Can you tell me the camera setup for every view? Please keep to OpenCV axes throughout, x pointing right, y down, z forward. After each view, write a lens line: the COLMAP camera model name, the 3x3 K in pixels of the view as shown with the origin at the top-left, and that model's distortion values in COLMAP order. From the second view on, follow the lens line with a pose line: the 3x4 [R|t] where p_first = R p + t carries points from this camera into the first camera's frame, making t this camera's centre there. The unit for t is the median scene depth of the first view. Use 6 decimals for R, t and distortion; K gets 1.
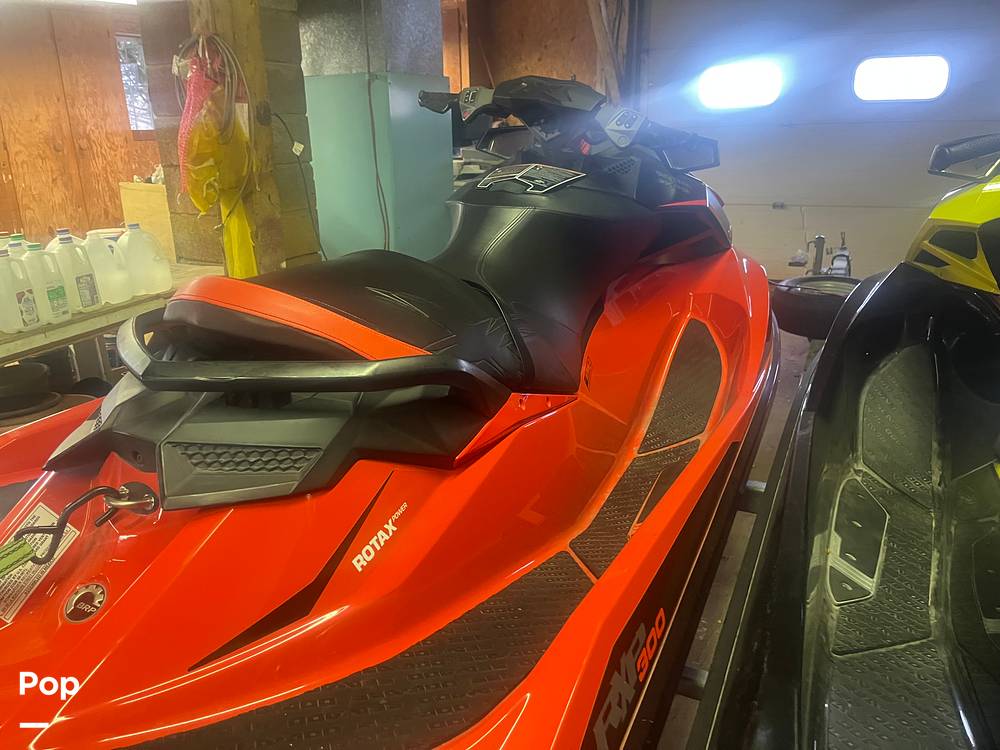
lens RADIAL K [[754.7, 0, 491.7], [0, 754.7, 372.8], [0, 0, 1]] dist [0.059753, -0.087179]
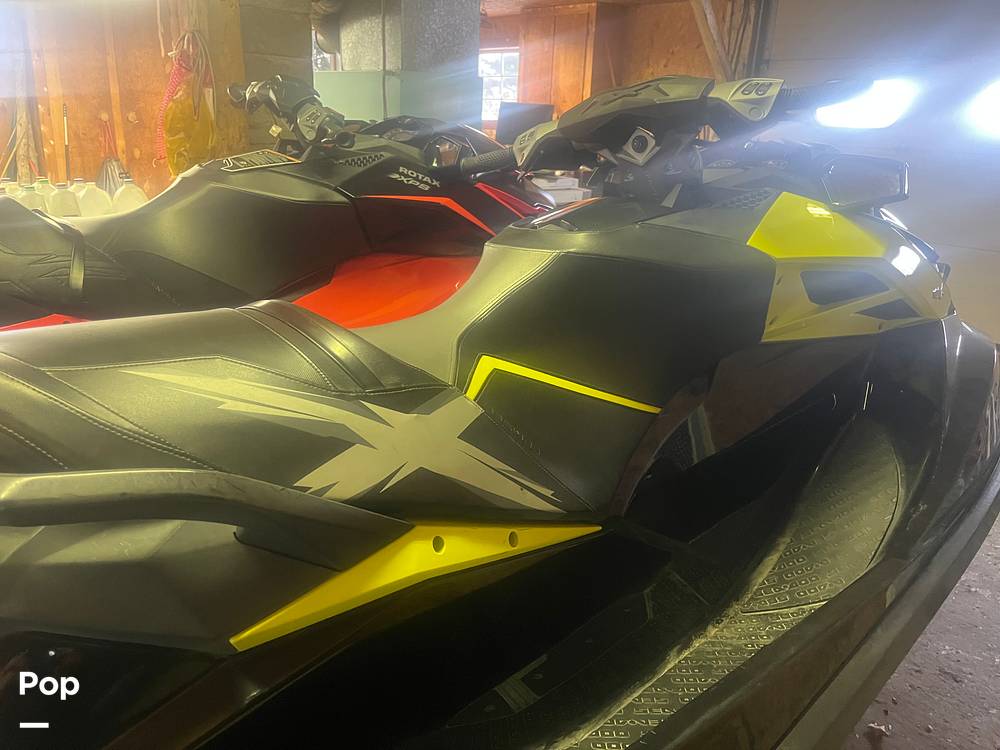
lens RADIAL K [[754.7, 0, 491.7], [0, 754.7, 372.8], [0, 0, 1]] dist [0.059753, -0.087179]
pose [[0.943295, 0.162644, -0.289382, 0.660003], [-0.162632, 0.986389, 0.024261, -0.016230], [0.289389, 0.024177, 0.956906, -0.015016]]
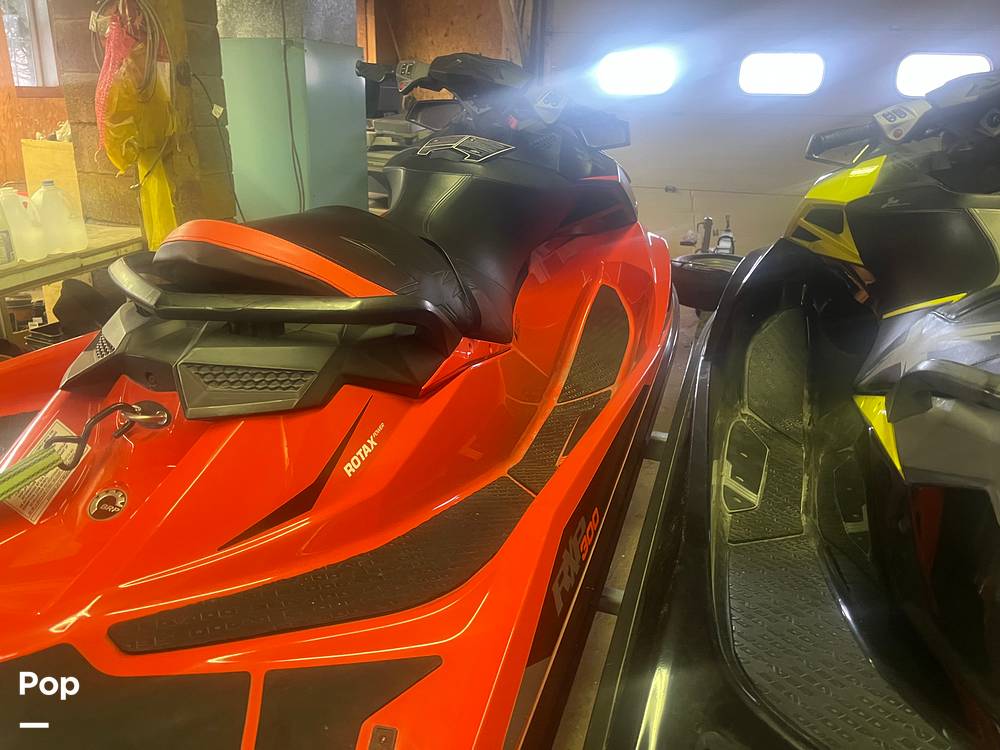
lens RADIAL K [[752.7, 0, 492.2], [0, 752.7, 378.2], [0, 0, 1]] dist [0.060789, -0.092586]
pose [[0.990382, 0.000671, 0.138362, -0.050341], [-0.005452, 0.999401, 0.034179, 0.029482], [-0.138256, -0.034605, 0.989792, -0.076022]]
